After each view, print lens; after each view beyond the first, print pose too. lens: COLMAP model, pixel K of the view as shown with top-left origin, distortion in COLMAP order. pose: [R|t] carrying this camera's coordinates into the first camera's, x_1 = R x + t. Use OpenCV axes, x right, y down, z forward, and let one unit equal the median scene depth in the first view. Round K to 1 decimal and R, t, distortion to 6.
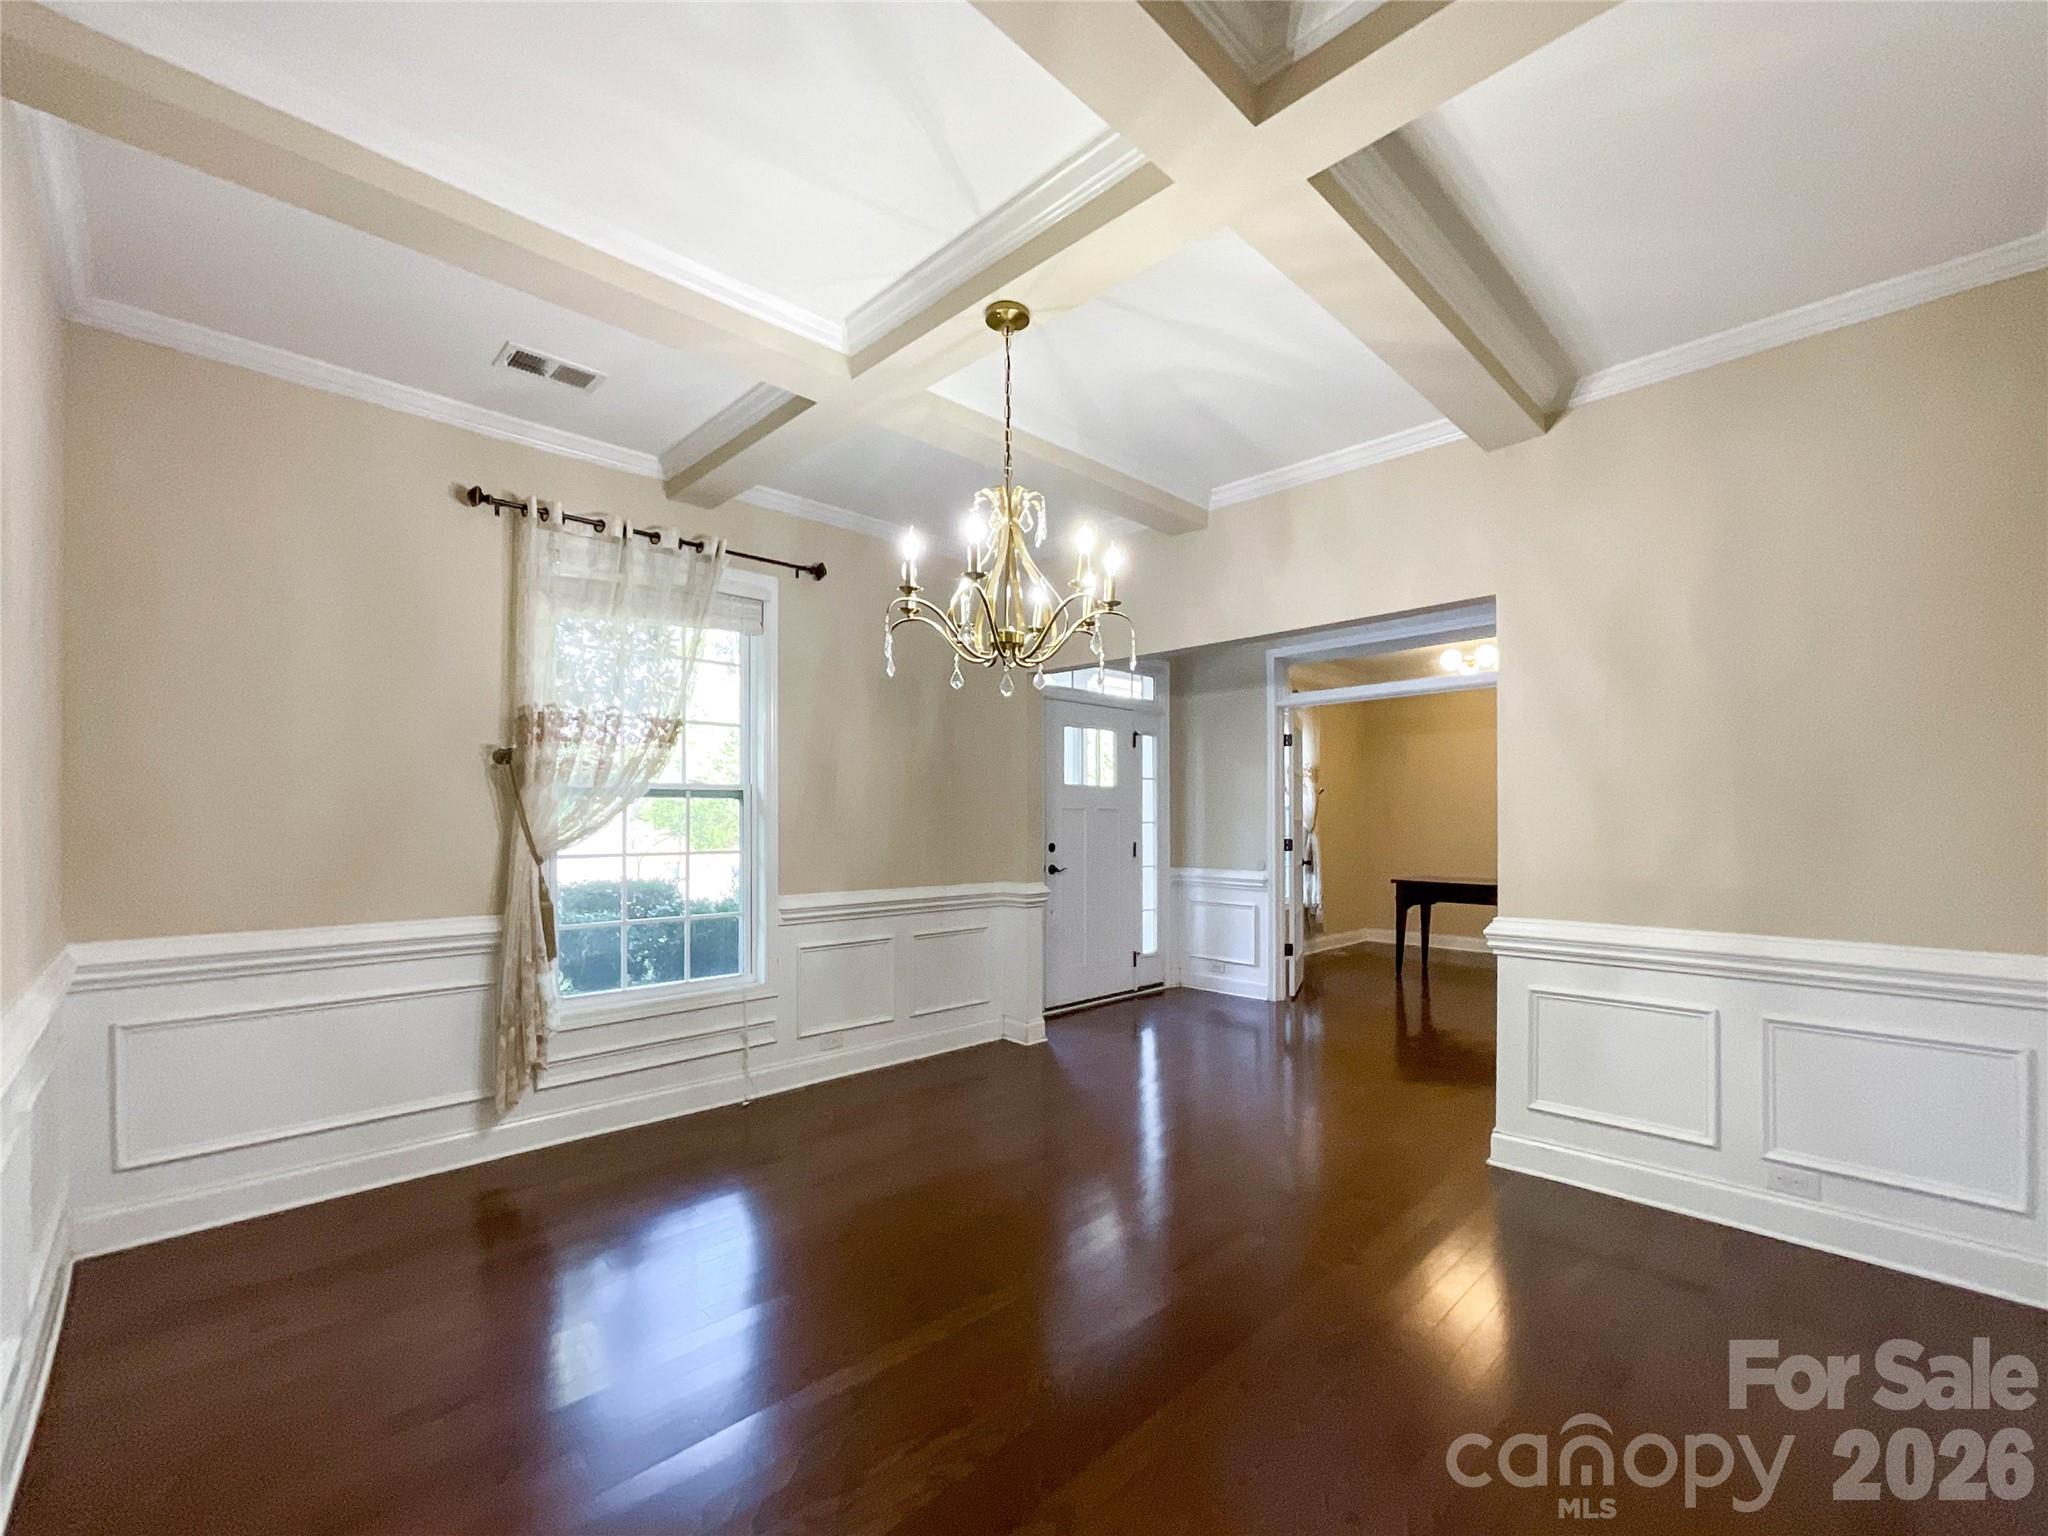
lens RADIAL K [[877.4, 0, 1026.4], [0, 877.4, 828.8], [0, 0, 1]] dist [0.000545, 0.000059]
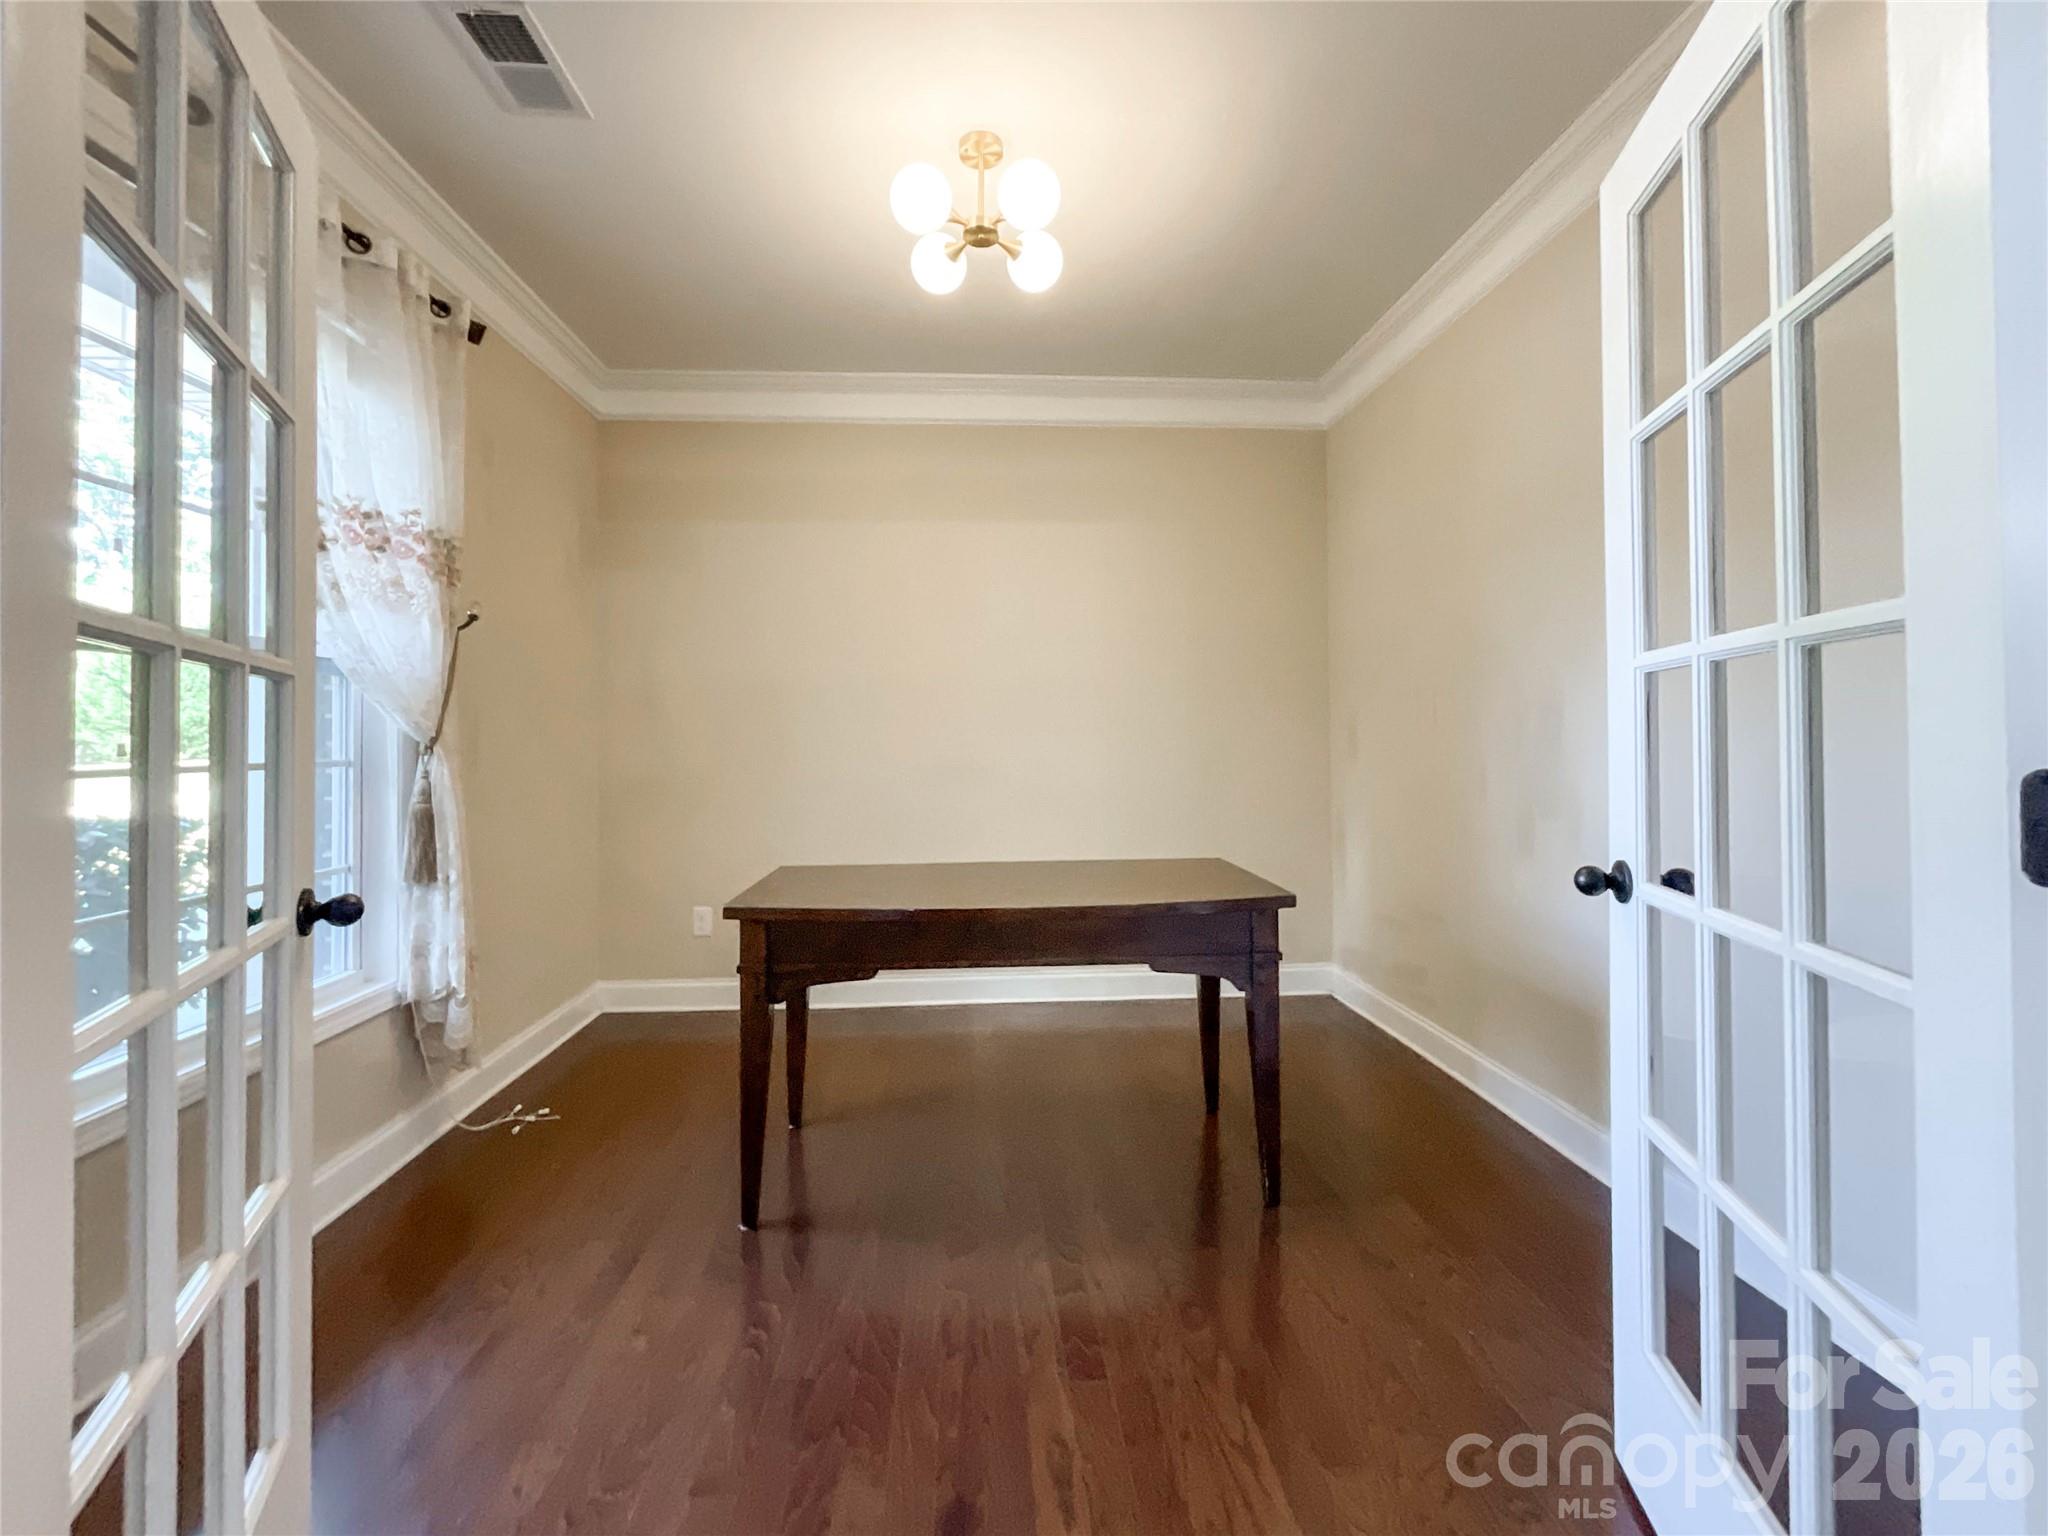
lens RADIAL K [[863.8, 0, 1020.4], [0, 863.8, 733.0], [0, 0, 1]] dist [0.000467, 0.000212]
pose [[0.651316, 0.008974, 0.758754, 0.295865], [0.006354, 0.999831, -0.017280, 0.006035], [-0.758780, 0.016075, 0.651148, 0.833493]]
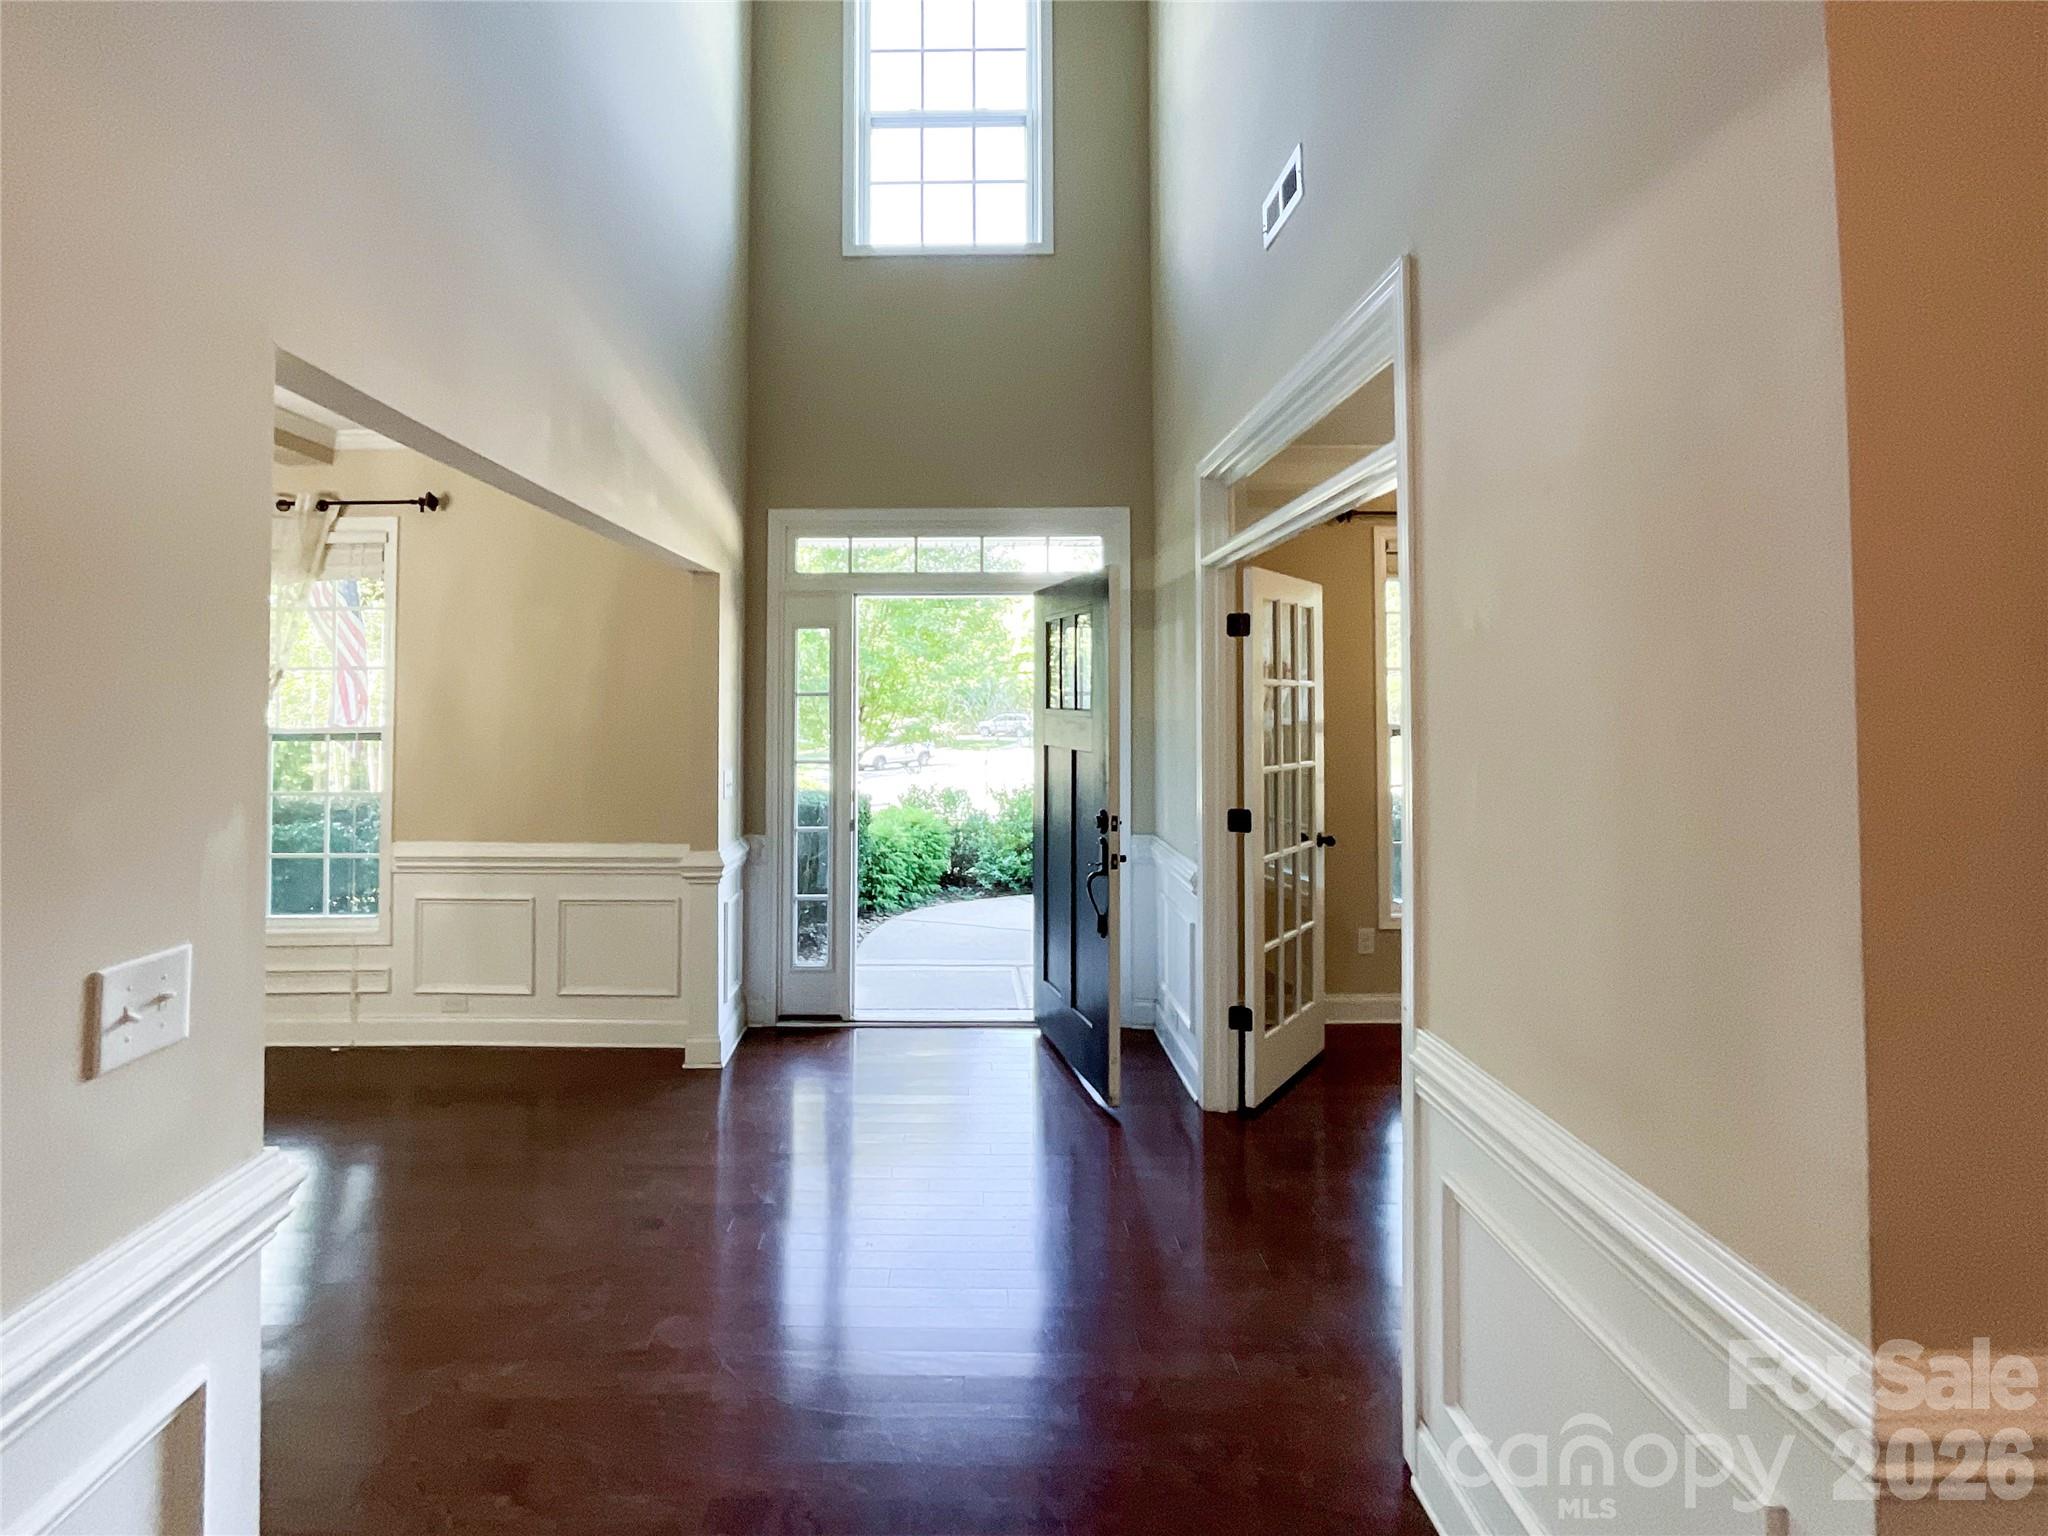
lens RADIAL K [[891.2, 0, 950.7], [0, 891.2, 682.7], [0, 0, 1]] dist [-0.015448, 0.000015]
pose [[0.702226, -0.011730, -0.711857, 0.547092], [-0.004011, 0.999783, -0.020432, -0.053232], [0.711942, 0.017203, 0.702027, 0.480836]]
